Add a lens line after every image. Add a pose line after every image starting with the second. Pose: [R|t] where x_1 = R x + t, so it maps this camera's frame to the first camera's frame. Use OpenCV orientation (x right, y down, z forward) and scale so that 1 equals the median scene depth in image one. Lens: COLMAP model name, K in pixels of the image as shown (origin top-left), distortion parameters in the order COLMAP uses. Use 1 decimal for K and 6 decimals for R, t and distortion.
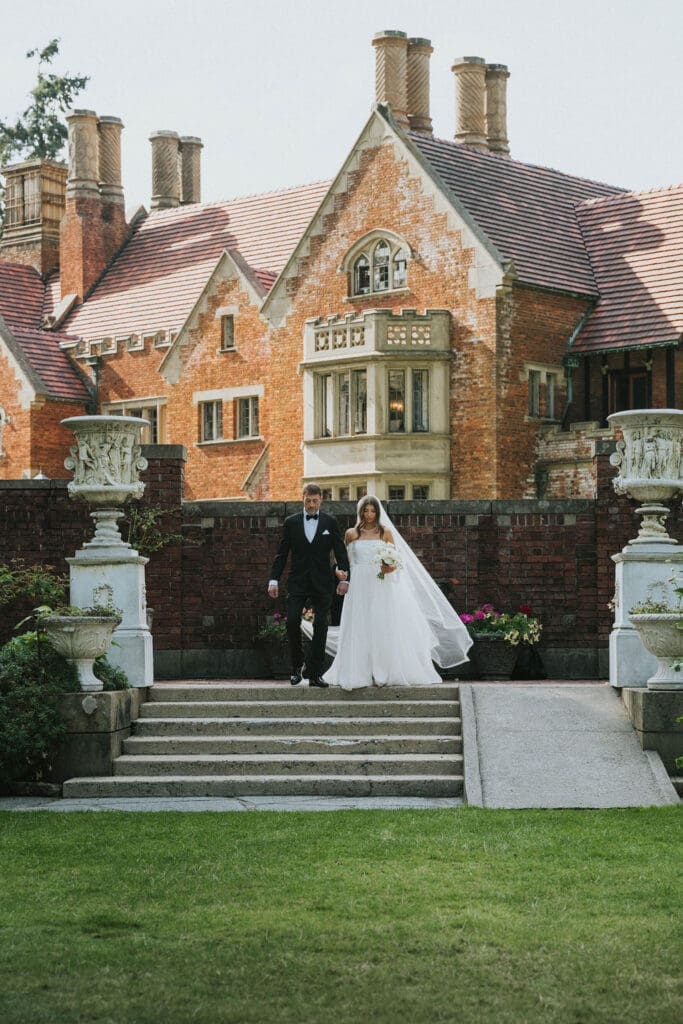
lens RADIAL K [[2380.0, 0, 341.5], [0, 2380.0, 512.0], [0, 0, 1]] dist [0.305644, -0.343755]
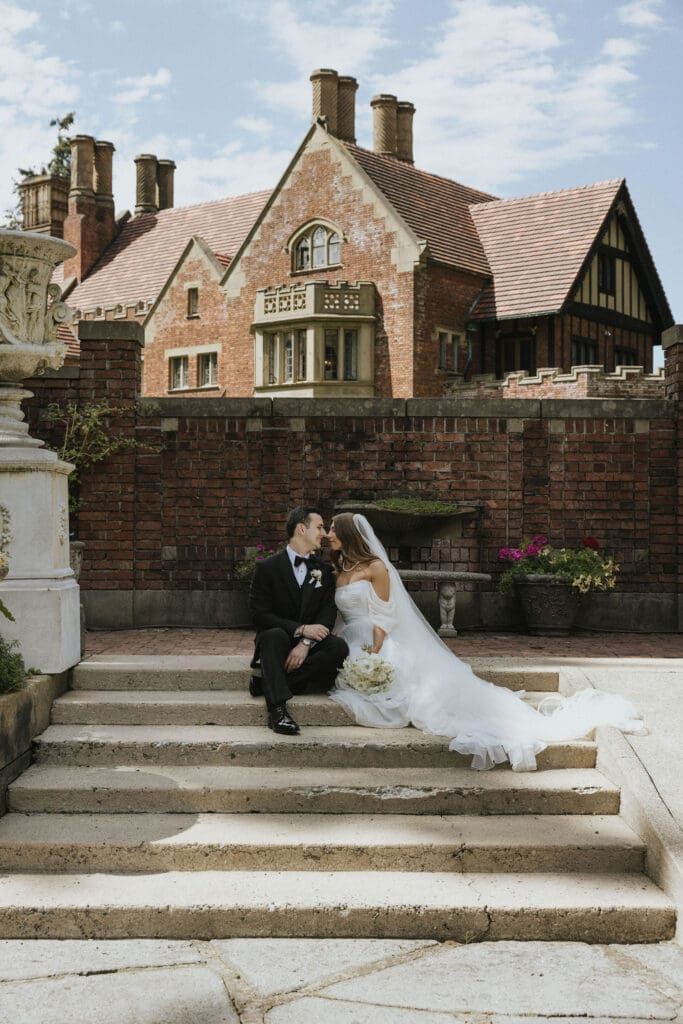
lens RADIAL K [[1693.0, 0, 406.2], [0, 1693.0, 488.6], [0, 0, 1]] dist [-0.012096, -0.038107]
pose [[0.996802, 0.011582, 0.079070, -0.006355], [-0.013268, 0.999695, 0.020840, 0.003474], [-0.078804, -0.021822, 0.996651, 0.123535]]
